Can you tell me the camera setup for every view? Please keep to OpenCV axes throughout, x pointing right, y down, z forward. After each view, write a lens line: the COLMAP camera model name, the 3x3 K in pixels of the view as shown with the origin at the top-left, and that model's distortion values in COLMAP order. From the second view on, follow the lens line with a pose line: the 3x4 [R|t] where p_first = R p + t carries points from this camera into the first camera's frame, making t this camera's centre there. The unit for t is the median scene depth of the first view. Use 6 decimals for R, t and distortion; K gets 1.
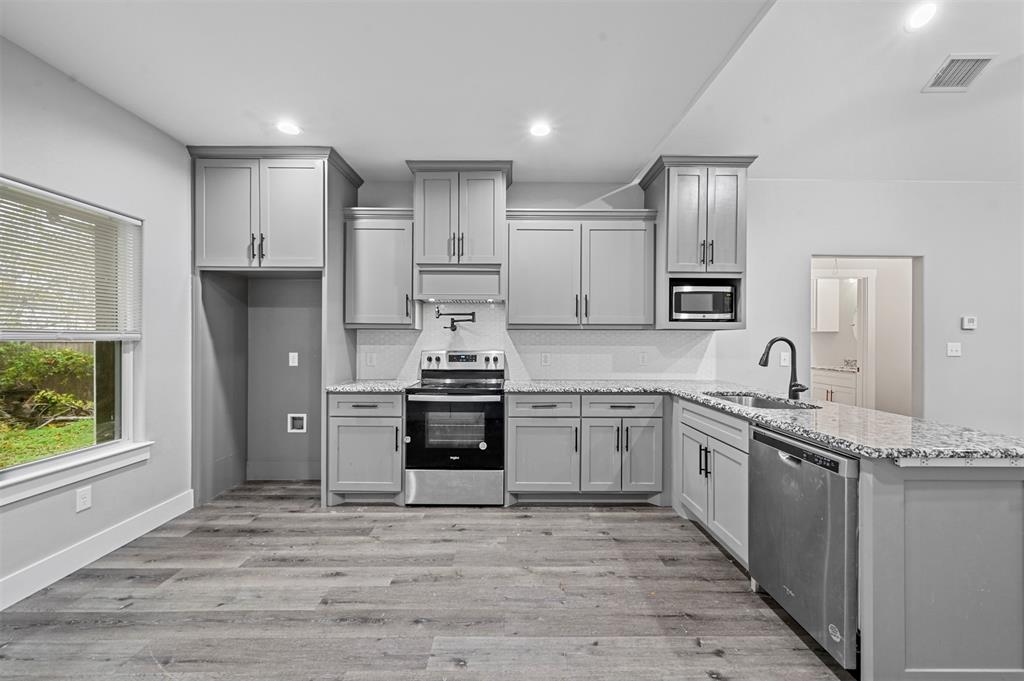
lens RADIAL K [[405.7, 0, 510.6], [0, 405.7, 340.6], [0, 0, 1]] dist [0.000505, 0.000469]
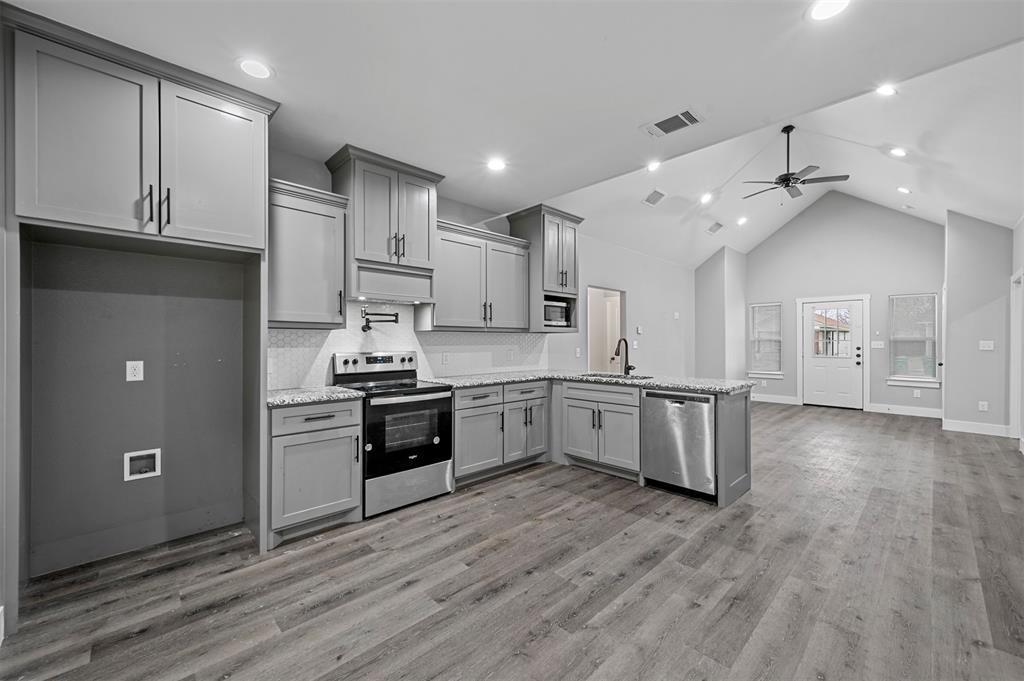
lens RADIAL K [[405.7, 0, 512.5], [0, 405.7, 340.7], [0, 0, 1]] dist [0.000505, 0.000469]
pose [[0.723347, -0.004504, 0.690470, -0.657416], [0.007559, 0.999970, -0.001396, 0.001674], [-0.690444, 0.006229, 0.723359, 0.093418]]
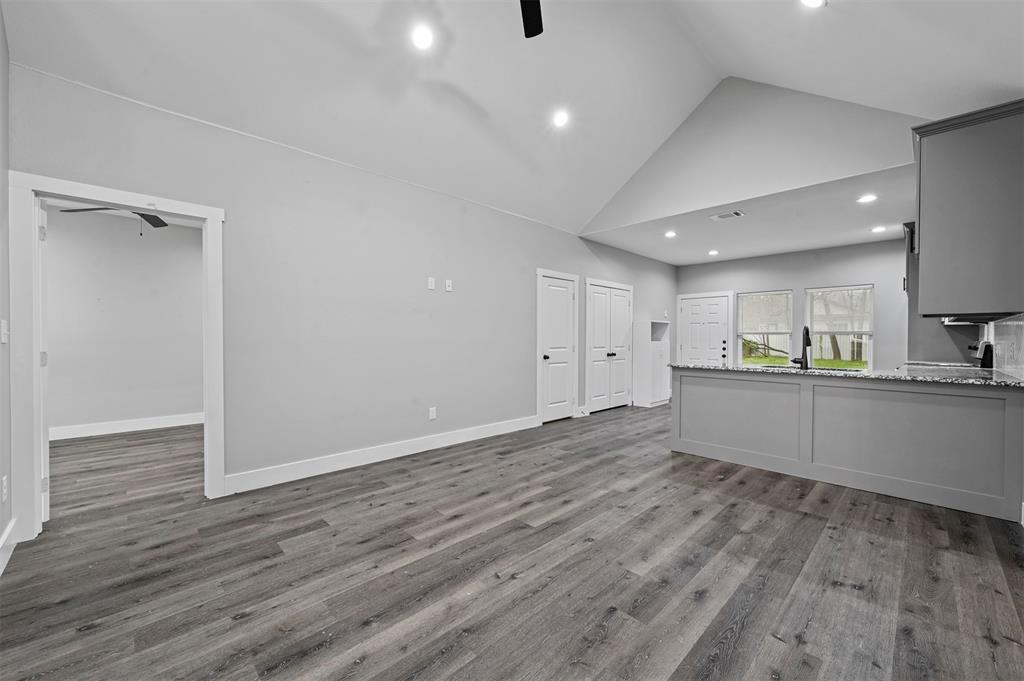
lens RADIAL K [[405.7, 0, 510.5], [0, 405.7, 344.3], [0, 0, 1]] dist [0.000505, 0.000469]
pose [[-0.717303, 0.002652, -0.696756, 1.975954], [-0.011059, 0.999823, 0.015192, 0.038172], [0.696674, 0.018603, -0.717147, 1.065433]]
